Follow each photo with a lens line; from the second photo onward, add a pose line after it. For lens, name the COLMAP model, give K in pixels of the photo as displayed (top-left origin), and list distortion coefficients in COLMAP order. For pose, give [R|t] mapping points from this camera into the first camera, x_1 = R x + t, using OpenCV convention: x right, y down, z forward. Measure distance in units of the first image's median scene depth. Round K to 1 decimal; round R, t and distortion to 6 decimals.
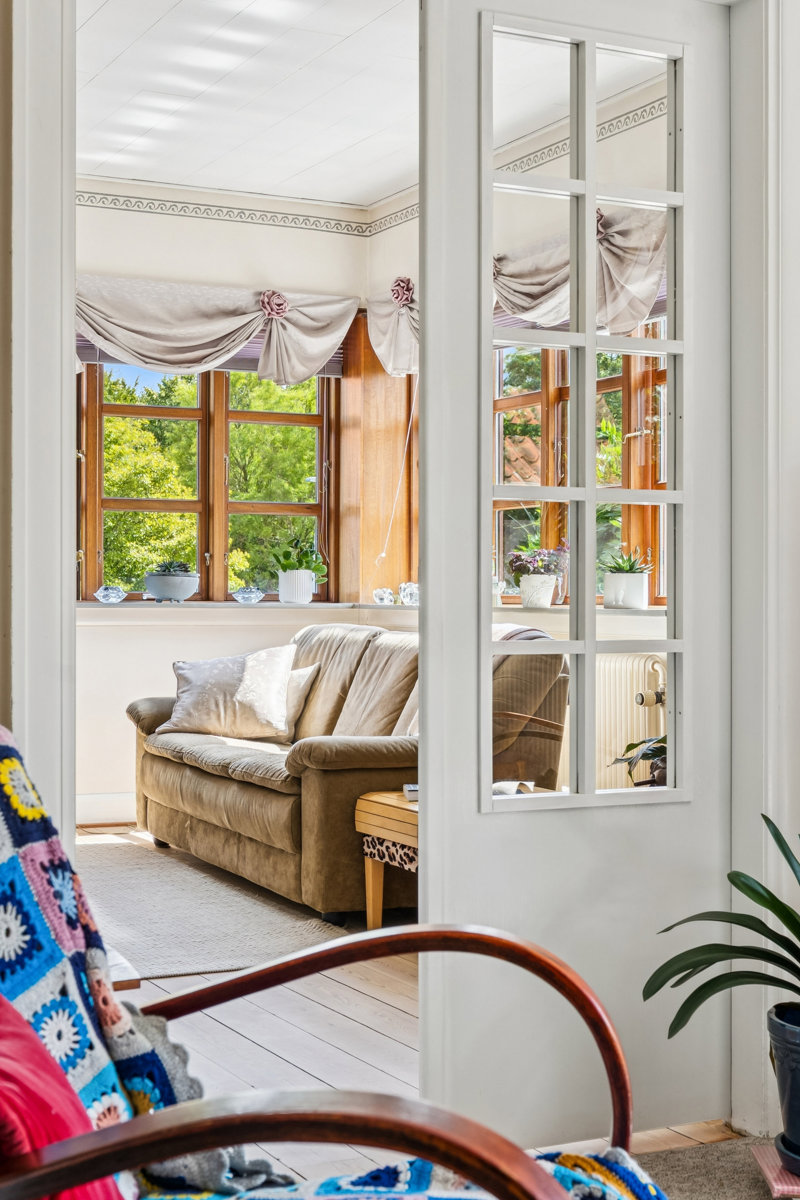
lens RADIAL K [[1805.1, 0, 400.0], [0, 1805.1, 600.0], [0, 0, 1]] dist [0.034939, 0.049876]
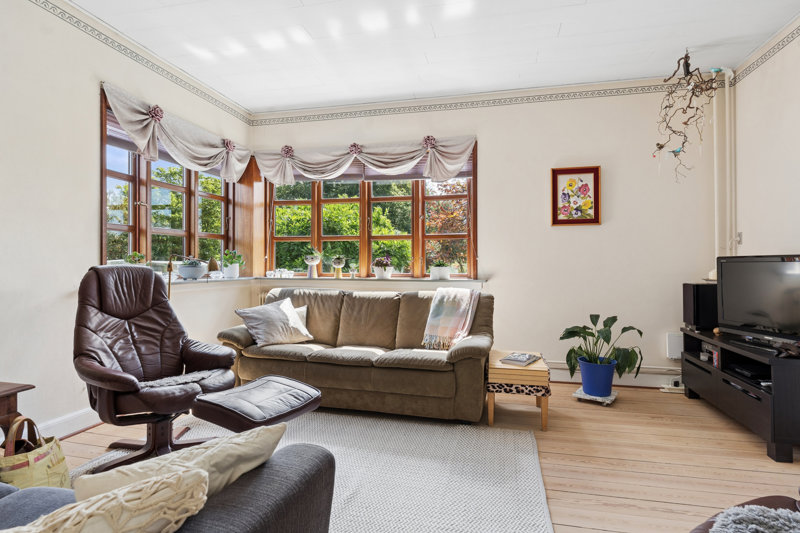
lens RADIAL K [[433.3, 0, 400.0], [0, 433.3, 266.5], [0, 0, 1]] dist [-0.002441, -0.000200]
pose [[0.645037, -0.005971, 0.764128, -0.349562], [0.002088, 0.999980, 0.006052, -0.015822], [-0.764149, -0.002308, 0.645036, 0.492096]]
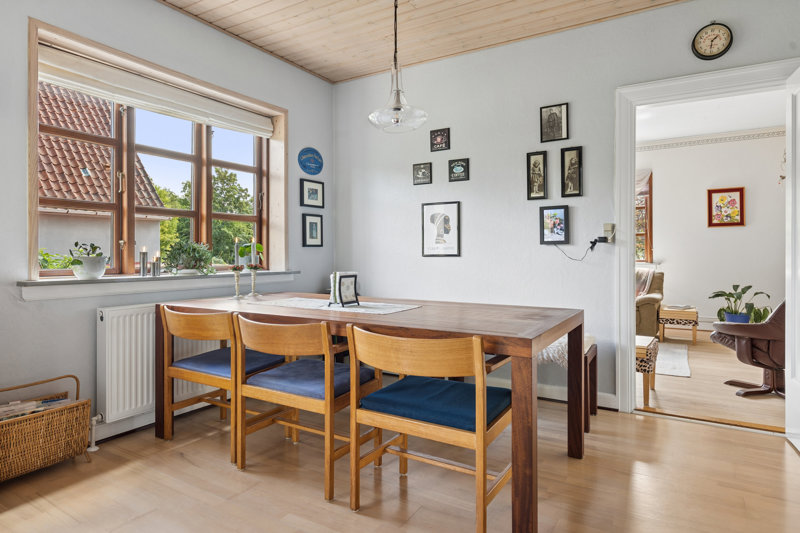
lens RADIAL K [[472.7, 0, 399.8], [0, 472.7, 254.8], [0, 0, 1]] dist [0.000229, 0.000245]
pose [[0.849859, -0.001614, 0.527008, -0.717763], [0.002299, 0.999997, -0.000643, -0.012545], [-0.527006, 0.001758, 0.849860, 0.279018]]
